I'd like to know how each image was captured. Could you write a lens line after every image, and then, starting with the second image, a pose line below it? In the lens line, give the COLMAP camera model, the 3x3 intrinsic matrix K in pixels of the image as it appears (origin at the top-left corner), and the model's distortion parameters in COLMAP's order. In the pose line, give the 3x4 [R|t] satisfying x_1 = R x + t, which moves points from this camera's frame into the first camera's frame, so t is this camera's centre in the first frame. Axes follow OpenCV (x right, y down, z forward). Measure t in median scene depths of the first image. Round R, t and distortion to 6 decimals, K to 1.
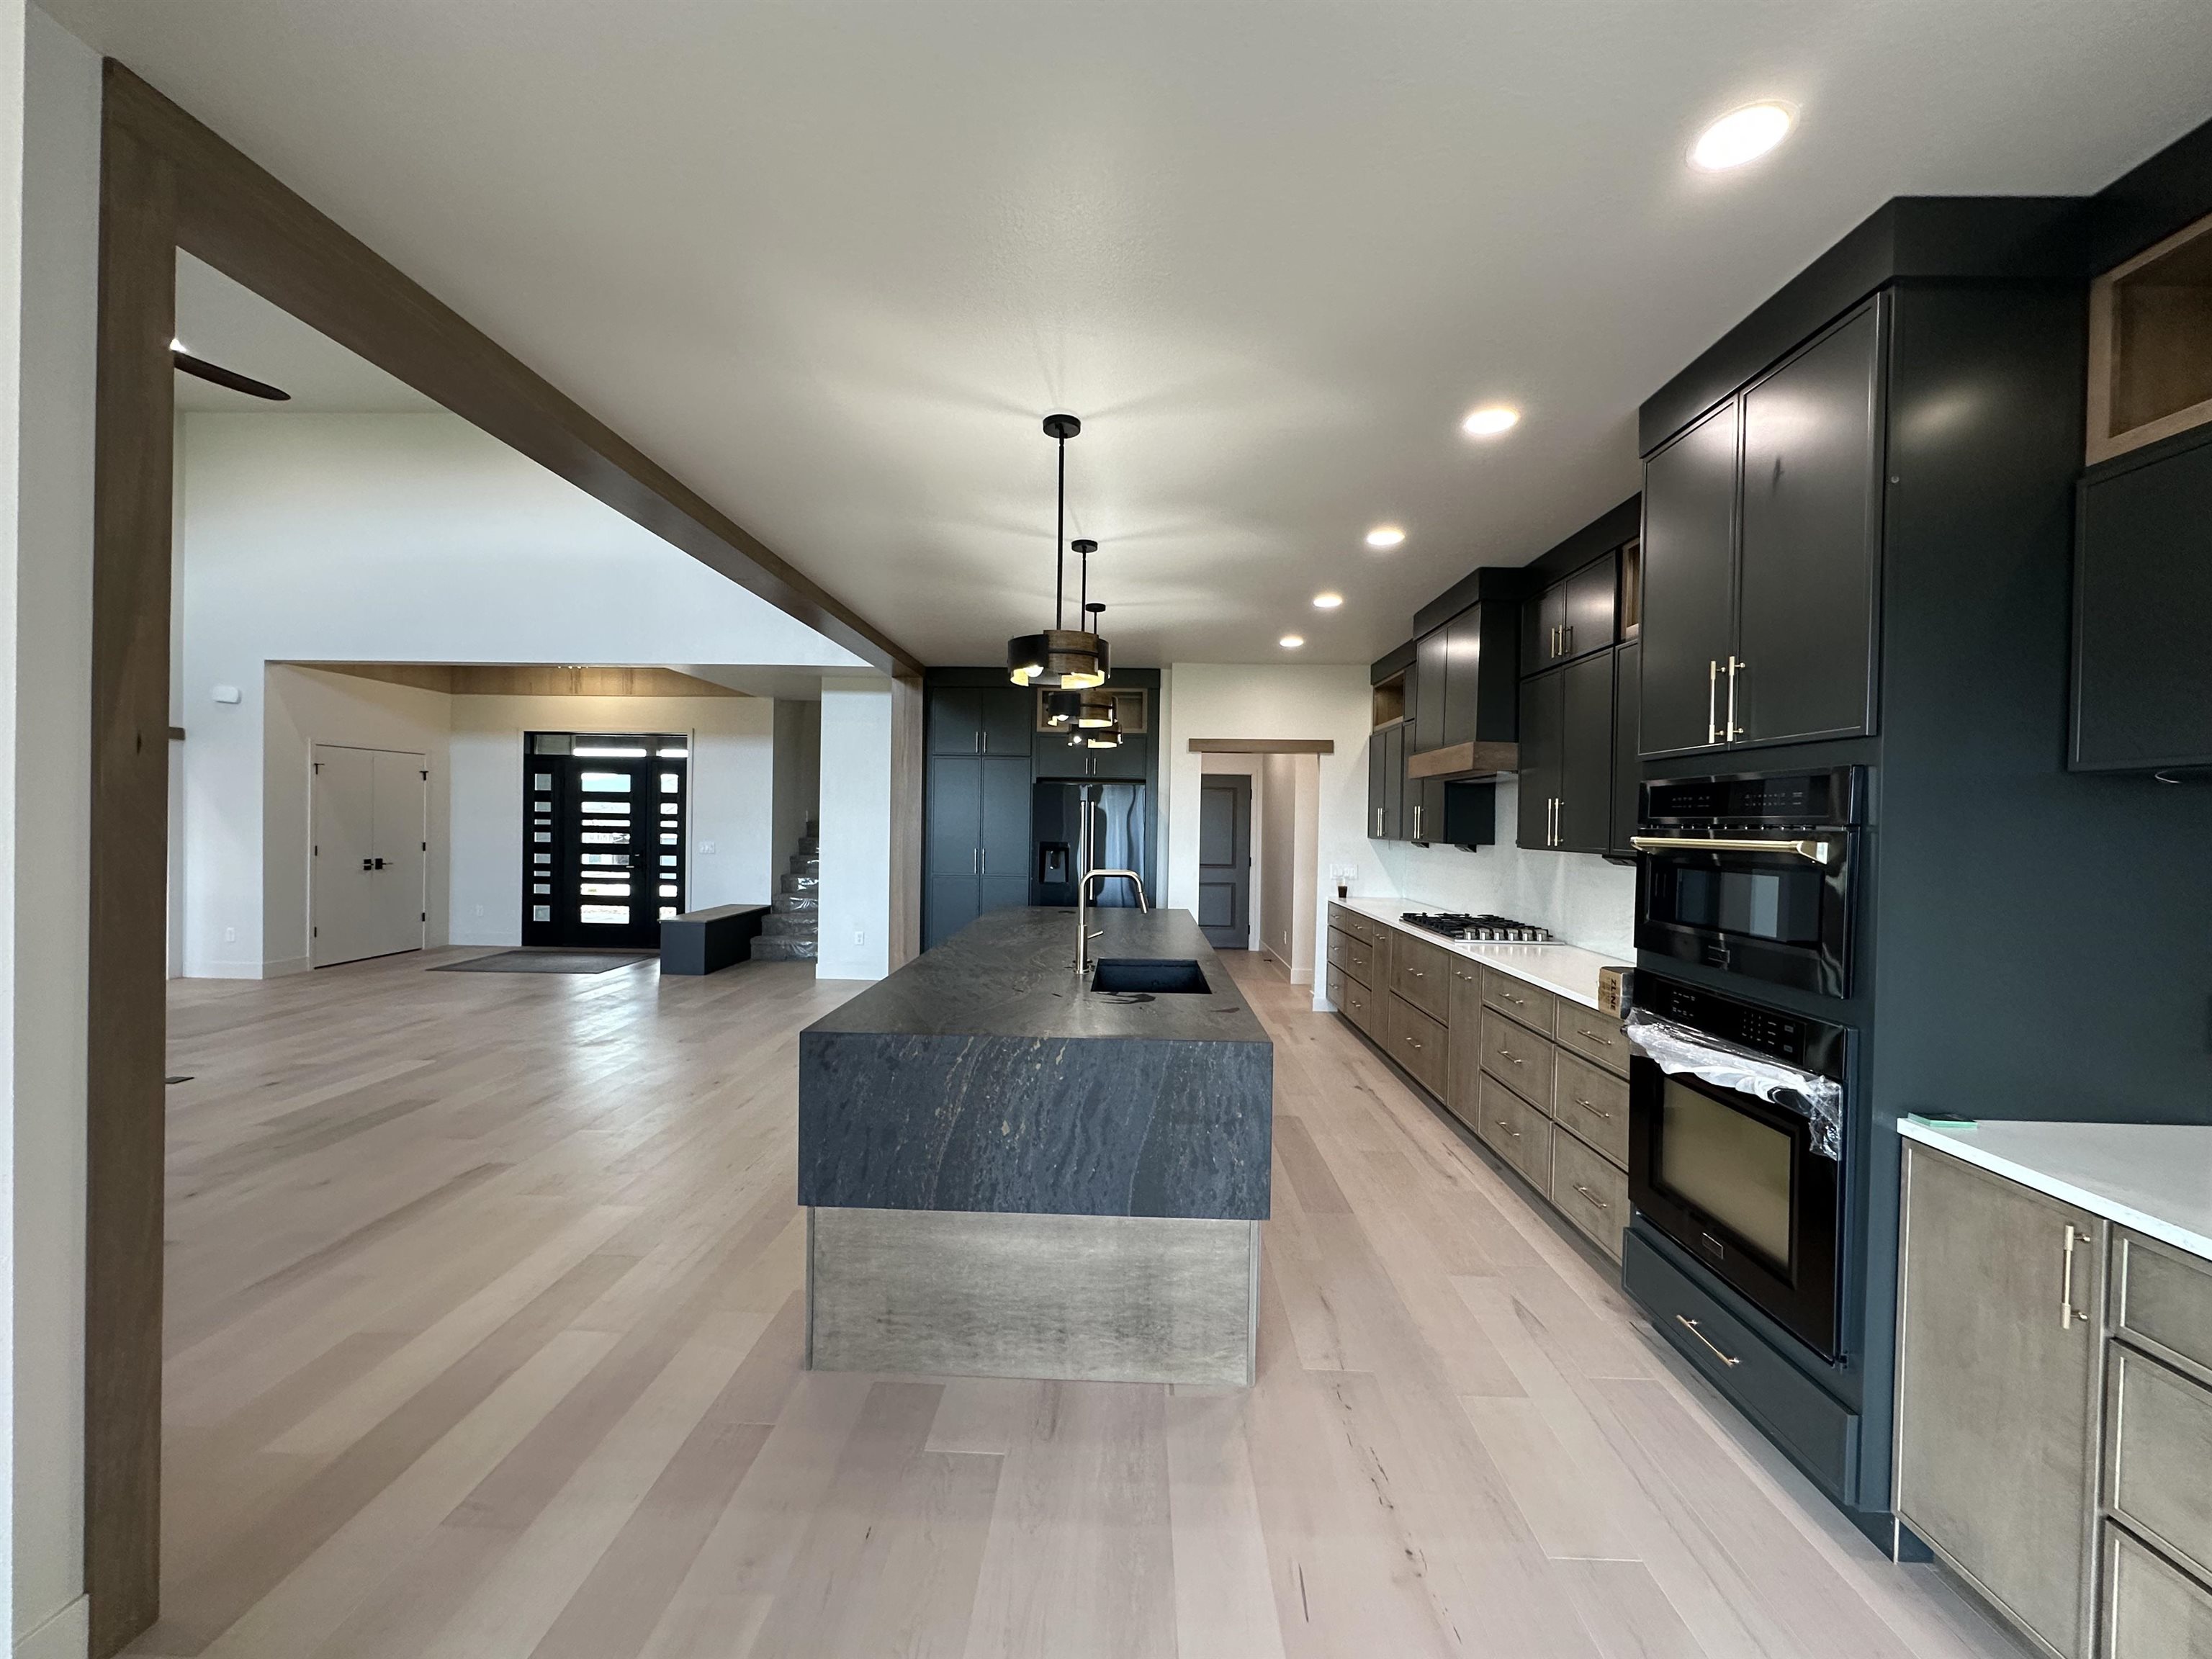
lens RADIAL K [[882.2, 0, 1106.0], [0, 882.2, 829.5], [0, 0, 1]] dist [-0.003063, -0.000031]
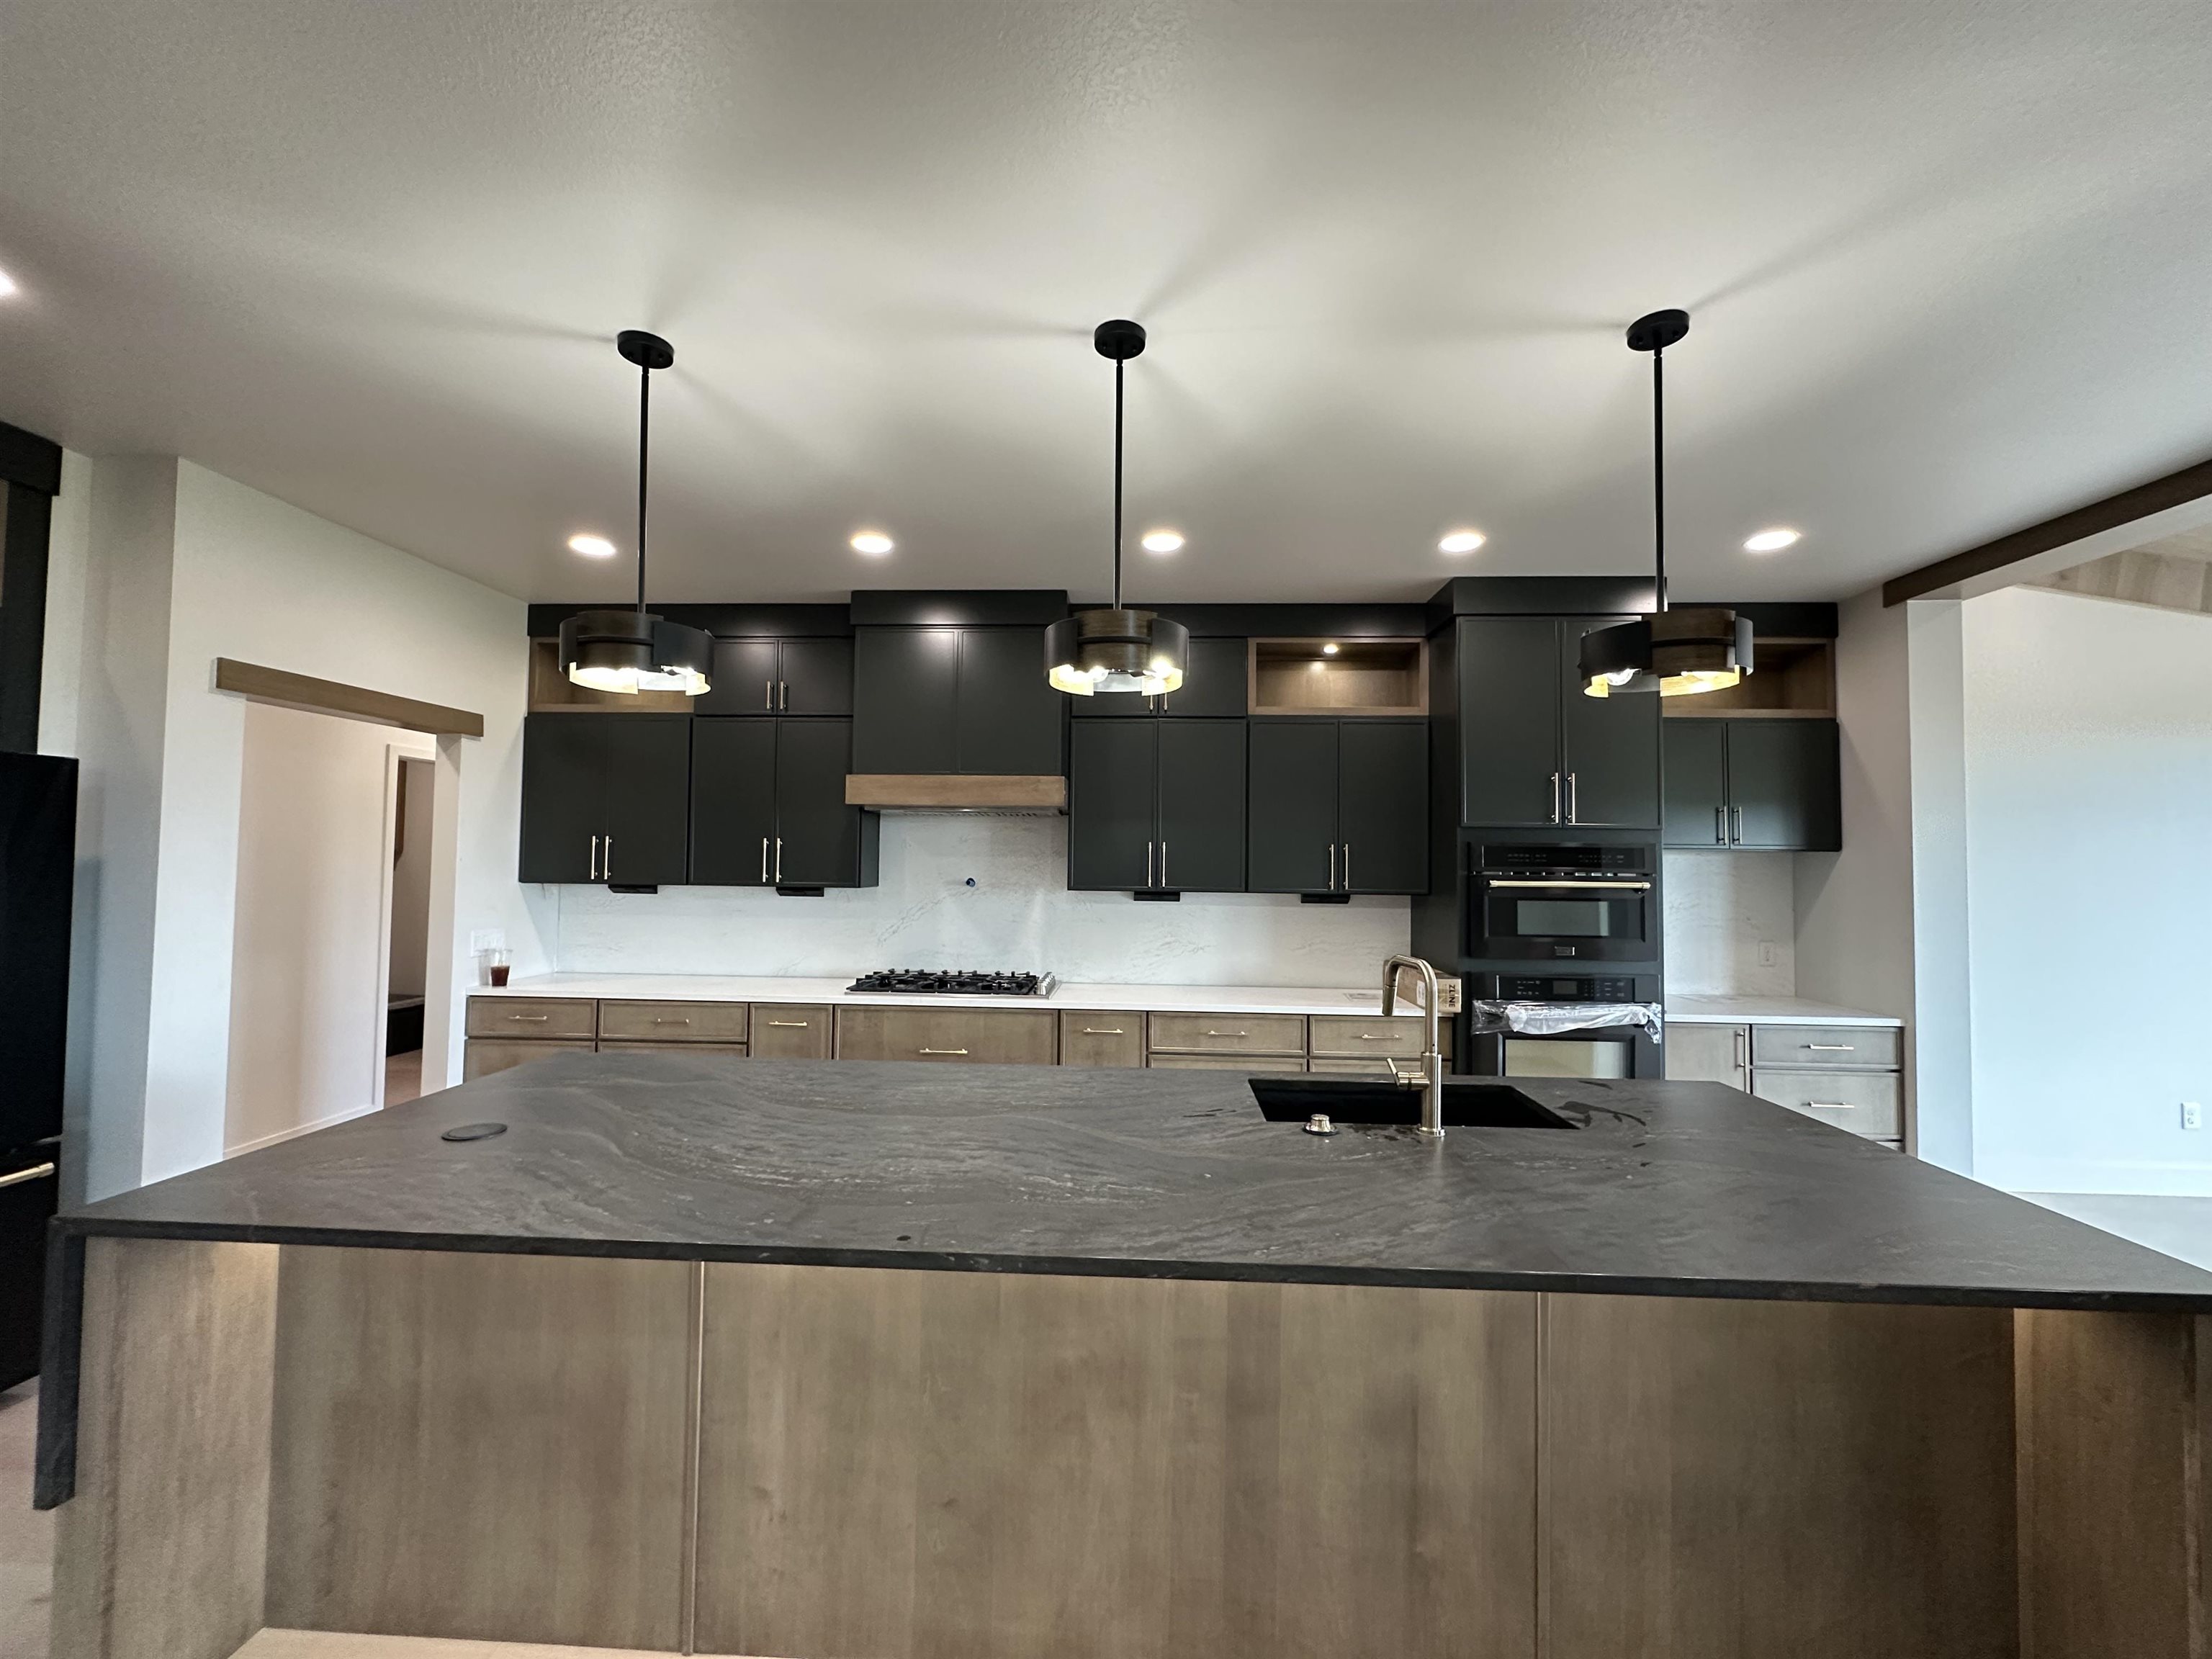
lens RADIAL K [[882.2, 0, 1106.0], [0, 882.2, 829.5], [0, 0, 1]] dist [-0.003063, -0.000031]
pose [[0.018698, 0.021860, 0.999586, -0.353183], [-0.003389, 0.999757, -0.021800, -0.017239], [-0.999819, -0.002980, 0.018767, 0.658536]]
